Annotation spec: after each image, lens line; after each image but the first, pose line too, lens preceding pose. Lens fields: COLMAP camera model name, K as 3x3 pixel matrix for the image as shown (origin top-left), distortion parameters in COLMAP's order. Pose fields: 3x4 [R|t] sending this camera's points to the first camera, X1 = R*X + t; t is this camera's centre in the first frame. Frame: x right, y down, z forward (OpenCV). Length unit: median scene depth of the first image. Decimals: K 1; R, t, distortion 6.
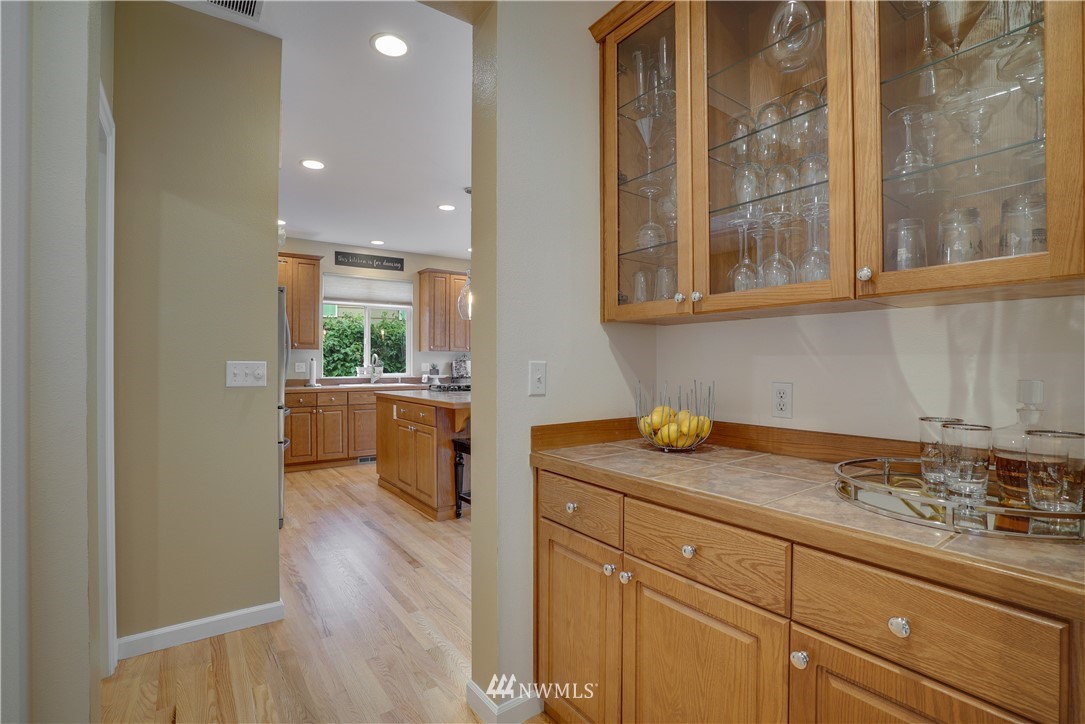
lens RADIAL K [[508.0, 0, 540.0], [0, 508.0, 365.9], [0, 0, 1]] dist [-0.042425, 0.012524]
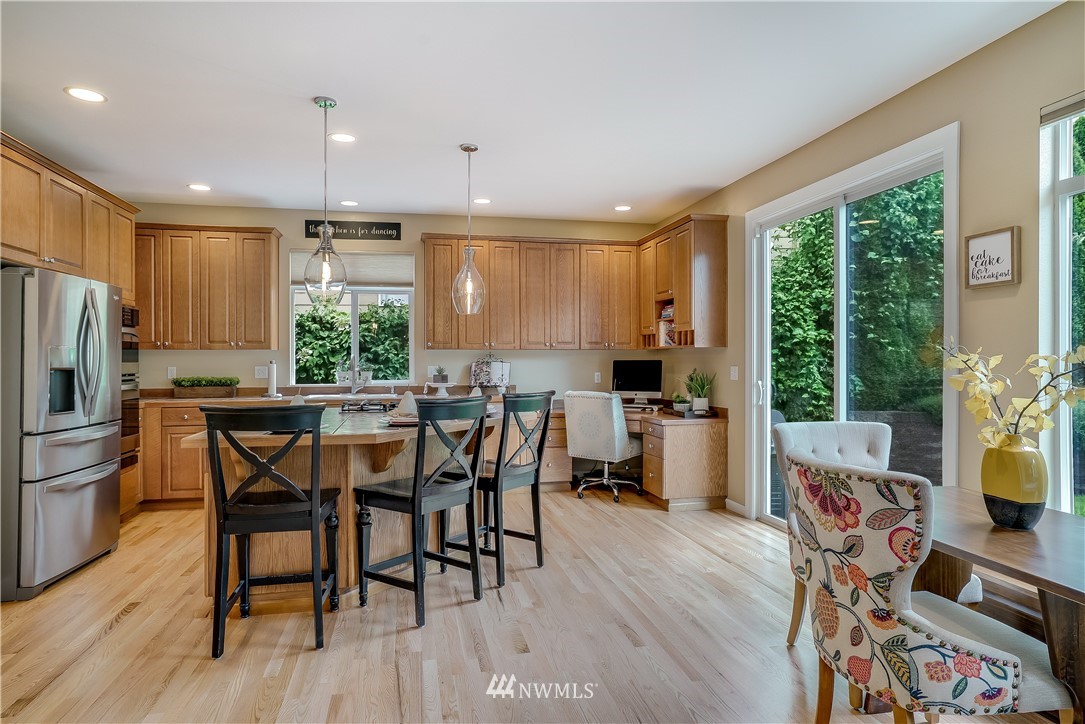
lens RADIAL K [[635.4, 0, 543.7], [0, 635.4, 363.2], [0, 0, 1]] dist [-0.027617, 0.002593]
pose [[0.922692, -0.000489, -0.385537, 0.279321], [0.000528, 1.000000, -0.000004, -0.009970], [0.385537, -0.000200, 0.922692, 0.241033]]
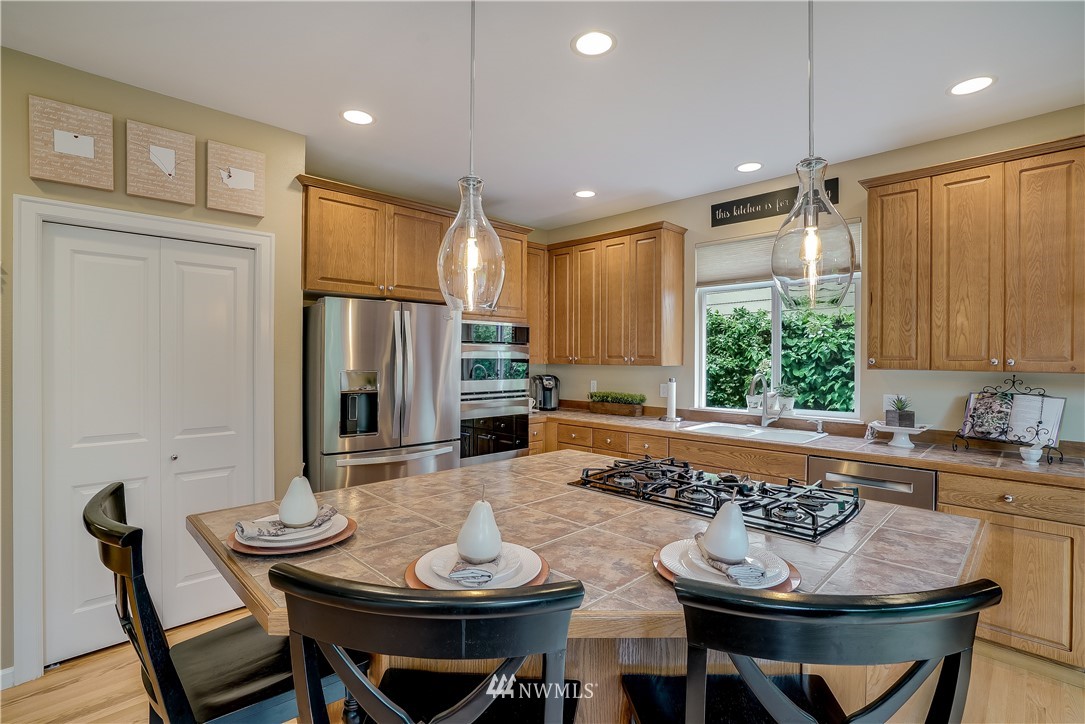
lens RADIAL K [[508.0, 0, 544.2], [0, 508.0, 358.6], [0, 0, 1]] dist [-0.042425, 0.012524]
pose [[0.168012, 0.005417, -0.985770, 0.160565], [-0.010354, 0.999939, 0.003730, -0.037517], [0.985731, 0.009580, 0.168058, 0.656011]]
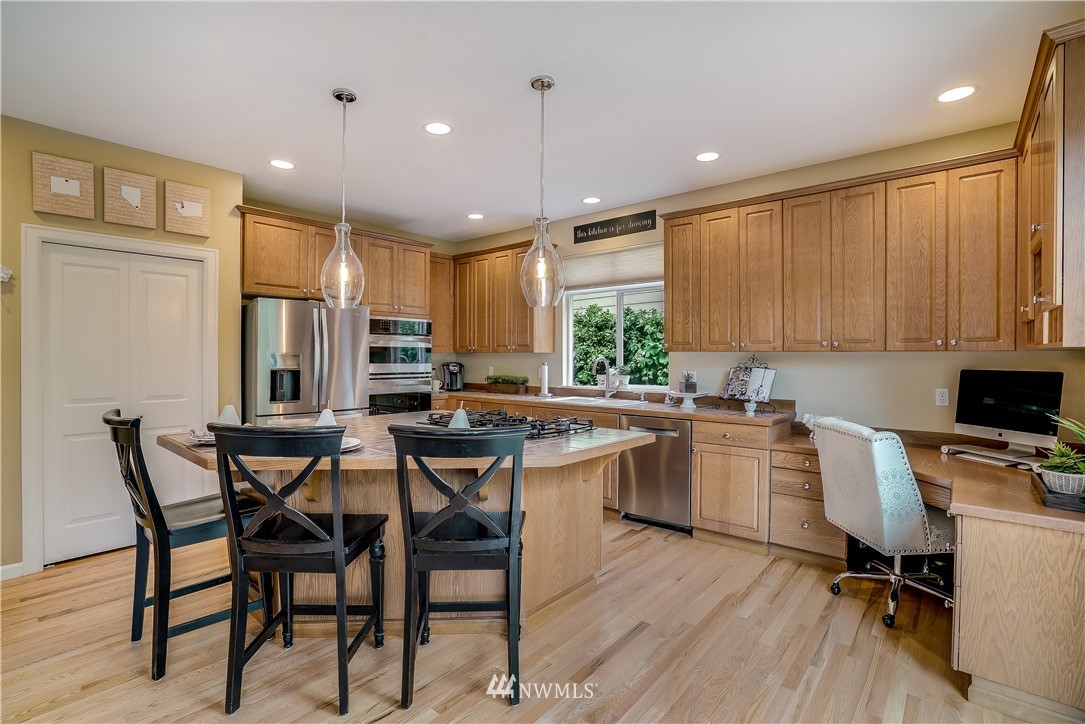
lens RADIAL K [[508.0, 0, 544.9], [0, 508.0, 359.2], [0, 0, 1]] dist [-0.042425, 0.012524]
pose [[0.243722, 0.006711, -0.969822, 0.334188], [-0.007854, 0.999957, 0.004945, -0.022585], [0.969813, 0.006412, 0.243765, 0.719997]]
